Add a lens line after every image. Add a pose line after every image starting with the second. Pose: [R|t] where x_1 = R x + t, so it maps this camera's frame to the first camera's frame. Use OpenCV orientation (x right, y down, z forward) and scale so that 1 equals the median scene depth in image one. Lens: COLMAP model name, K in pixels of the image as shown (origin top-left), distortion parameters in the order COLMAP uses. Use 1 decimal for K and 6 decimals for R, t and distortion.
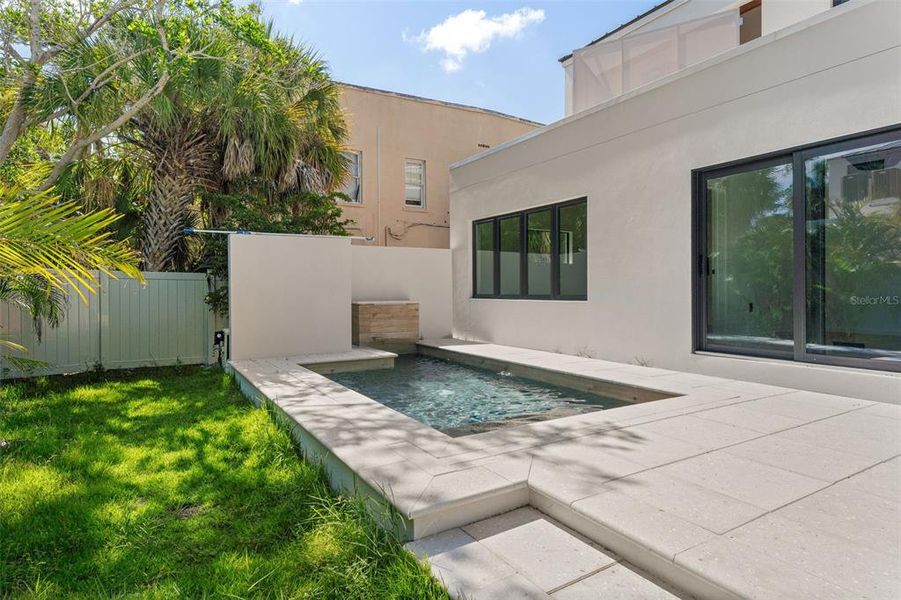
lens RADIAL K [[464.7, 0, 433.0], [0, 464.7, 298.5], [0, 0, 1]] dist [0.001639, 0.000223]
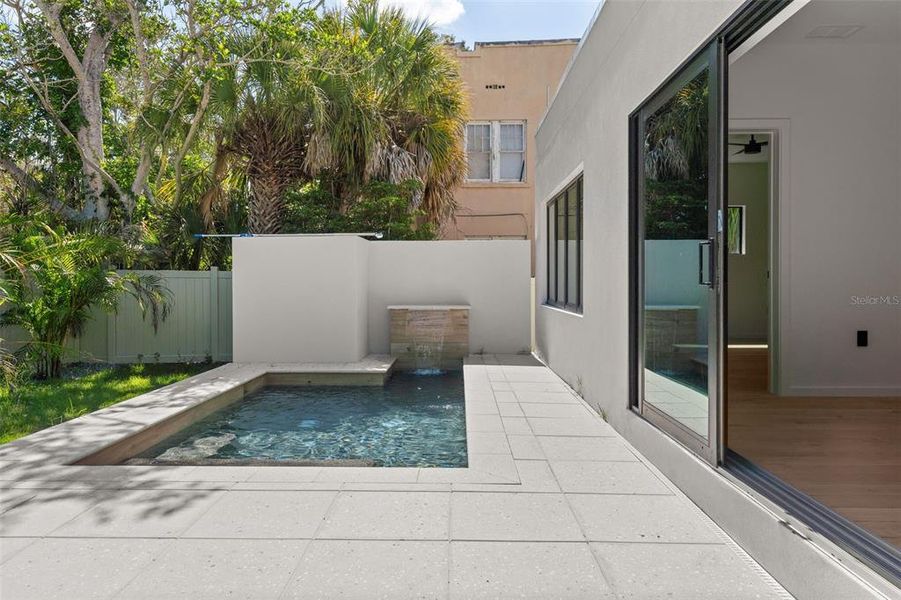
lens RADIAL K [[546.0, 0, 412.6], [0, 546.0, 299.8], [0, 0, 1]] dist [0.001403, -0.000108]
pose [[0.862144, 0.020991, -0.506229, 0.350594], [-0.015281, 0.999764, 0.015431, -0.019349], [0.506433, -0.005568, 0.862261, 0.125532]]
